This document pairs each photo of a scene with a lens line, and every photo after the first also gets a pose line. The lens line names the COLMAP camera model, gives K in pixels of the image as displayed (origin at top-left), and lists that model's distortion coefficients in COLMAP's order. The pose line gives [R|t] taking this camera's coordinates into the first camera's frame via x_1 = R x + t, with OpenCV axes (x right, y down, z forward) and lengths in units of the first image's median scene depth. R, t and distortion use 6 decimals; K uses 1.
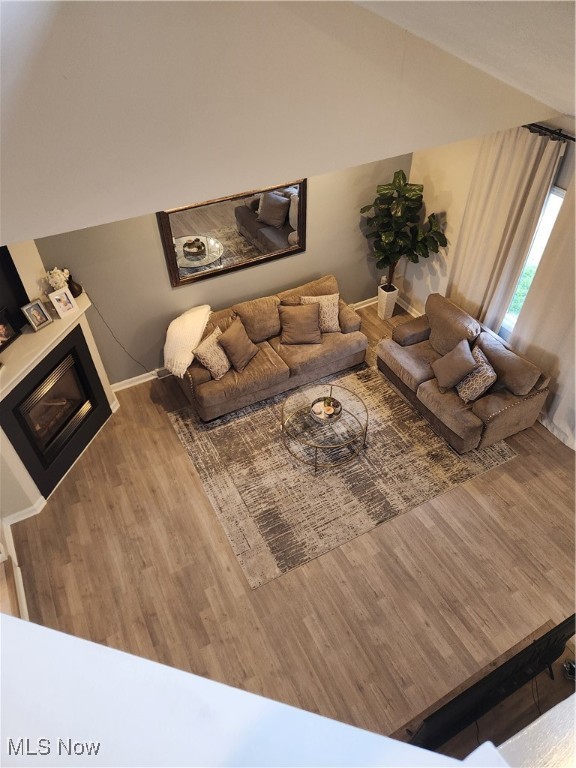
lens RADIAL K [[518.1, 0, 289.9], [0, 518.1, 381.5], [0, 0, 1]] dist [0.037987, -0.003674]
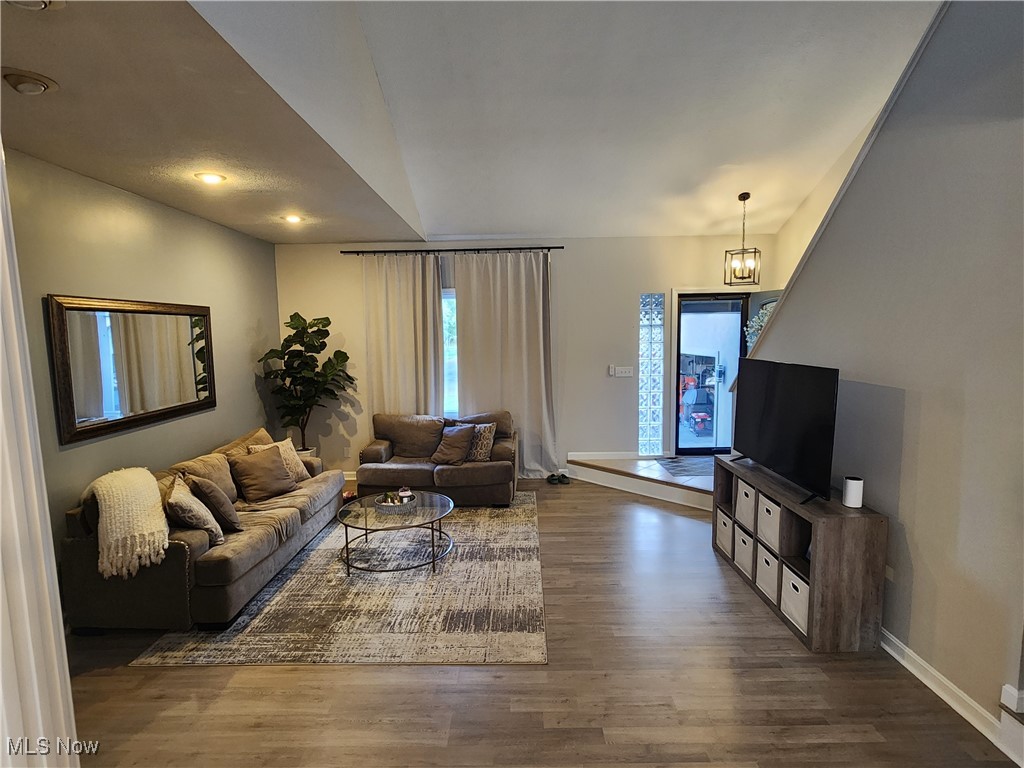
lens RADIAL K [[531.3, 0, 515.0], [0, 531.3, 386.7], [0, 0, 1]] dist [0.003717, -0.000146]
pose [[0.481652, -0.092460, 0.871471, -0.517394], [0.609928, 0.749424, -0.257589, 0.235365], [-0.629285, 0.655603, 0.417355, 0.429289]]
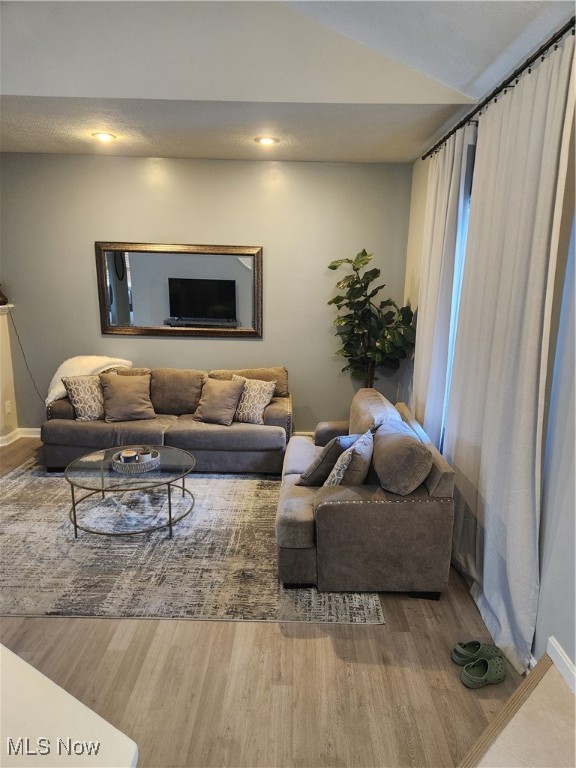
lens RADIAL K [[518.1, 0, 288.0], [0, 518.1, 383.1], [0, 0, 1]] dist [0.037987, -0.003674]
pose [[0.872945, 0.124235, -0.471733, 0.566988], [-0.352697, 0.828797, -0.434397, 0.200589], [0.337003, 0.545584, 0.767312, 0.457314]]
